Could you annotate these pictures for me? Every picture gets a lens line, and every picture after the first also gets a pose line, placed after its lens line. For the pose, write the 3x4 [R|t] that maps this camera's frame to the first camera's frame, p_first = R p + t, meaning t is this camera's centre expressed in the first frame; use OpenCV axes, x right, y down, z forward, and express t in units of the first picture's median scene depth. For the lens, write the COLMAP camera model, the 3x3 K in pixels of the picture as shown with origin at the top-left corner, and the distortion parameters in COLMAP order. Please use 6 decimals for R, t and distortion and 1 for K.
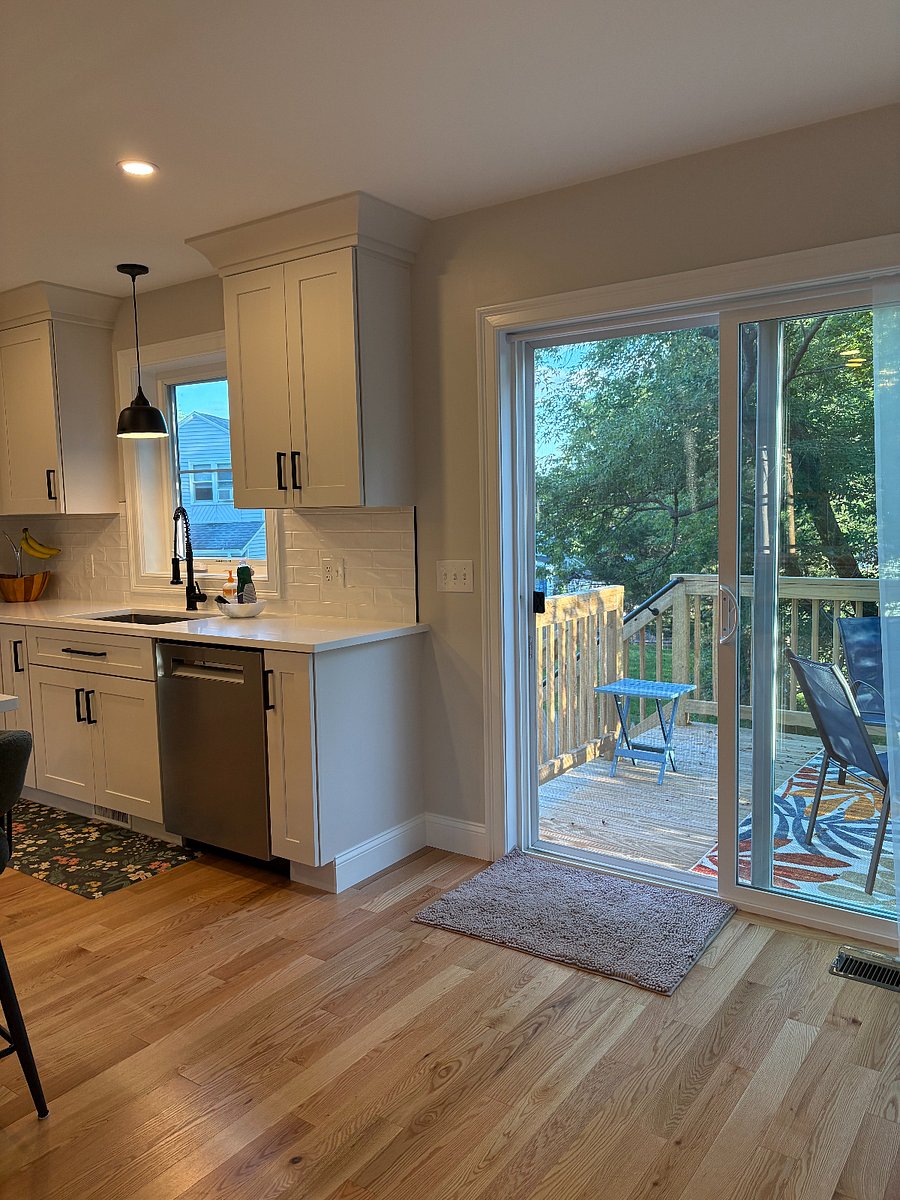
lens RADIAL K [[908.3, 0, 443.5], [0, 908.3, 609.8], [0, 0, 1]] dist [0.013479, -0.004495]
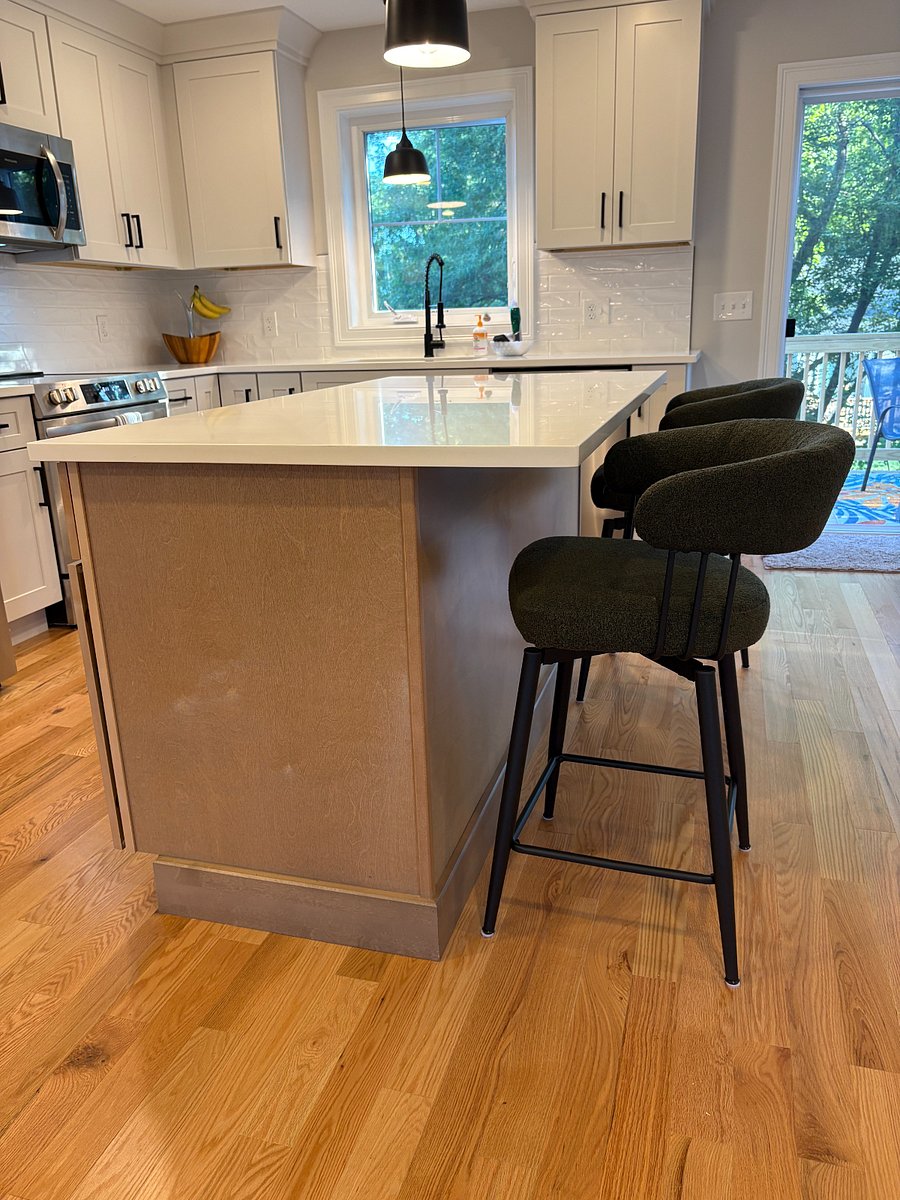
lens RADIAL K [[908.3, 0, 447.5], [0, 908.3, 604.5], [0, 0, 1]] dist [0.013479, -0.004495]
pose [[0.949315, -0.104282, 0.296525, -0.643094], [0.047011, 0.979856, 0.194091, 0.084807], [-0.310792, -0.170314, 0.935094, -0.073351]]
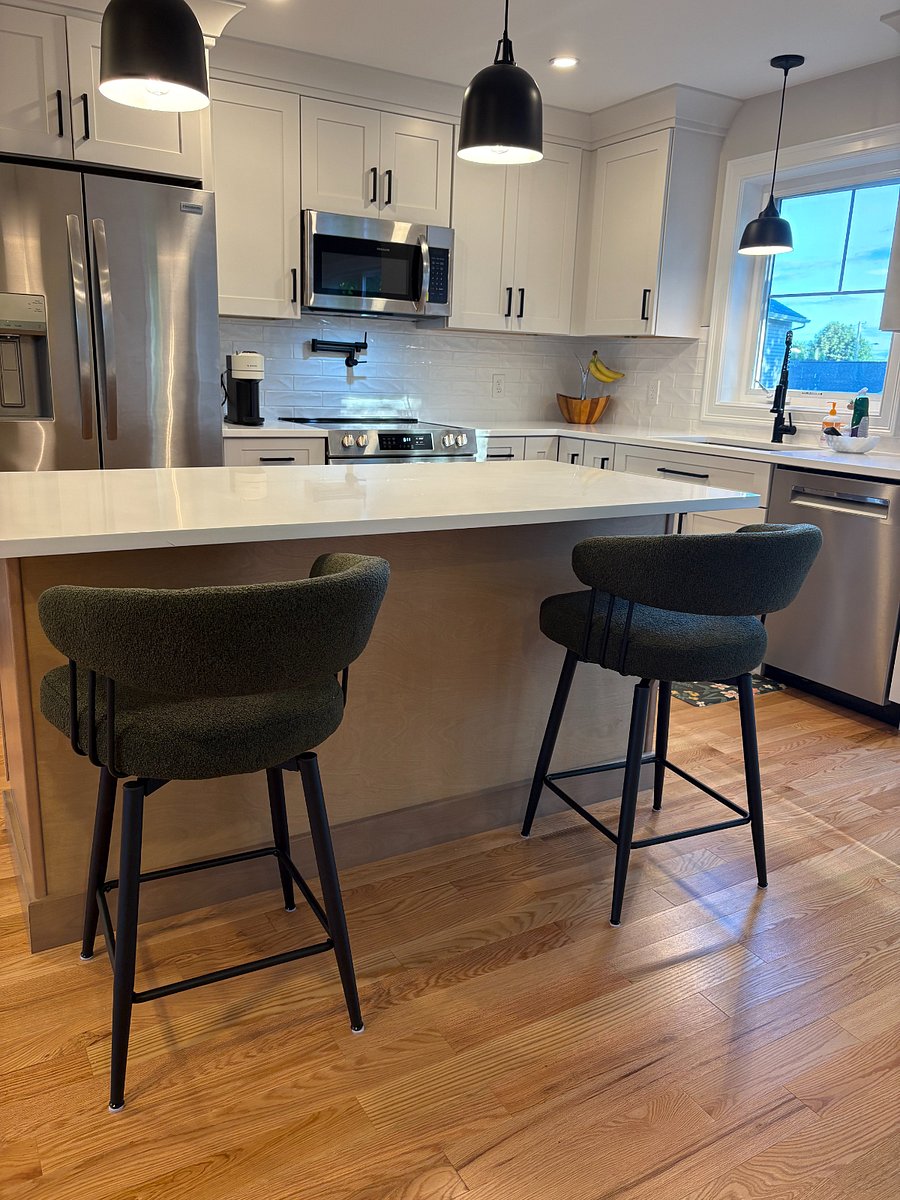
lens RADIAL K [[908.3, 0, 444.3], [0, 908.3, 604.6], [0, 0, 1]] dist [0.013479, -0.004495]
pose [[0.907938, 0.154624, -0.389539, -0.205691], [-0.095224, 0.981254, 0.167552, 0.043260], [0.408144, -0.115034, 0.905641, -0.041409]]
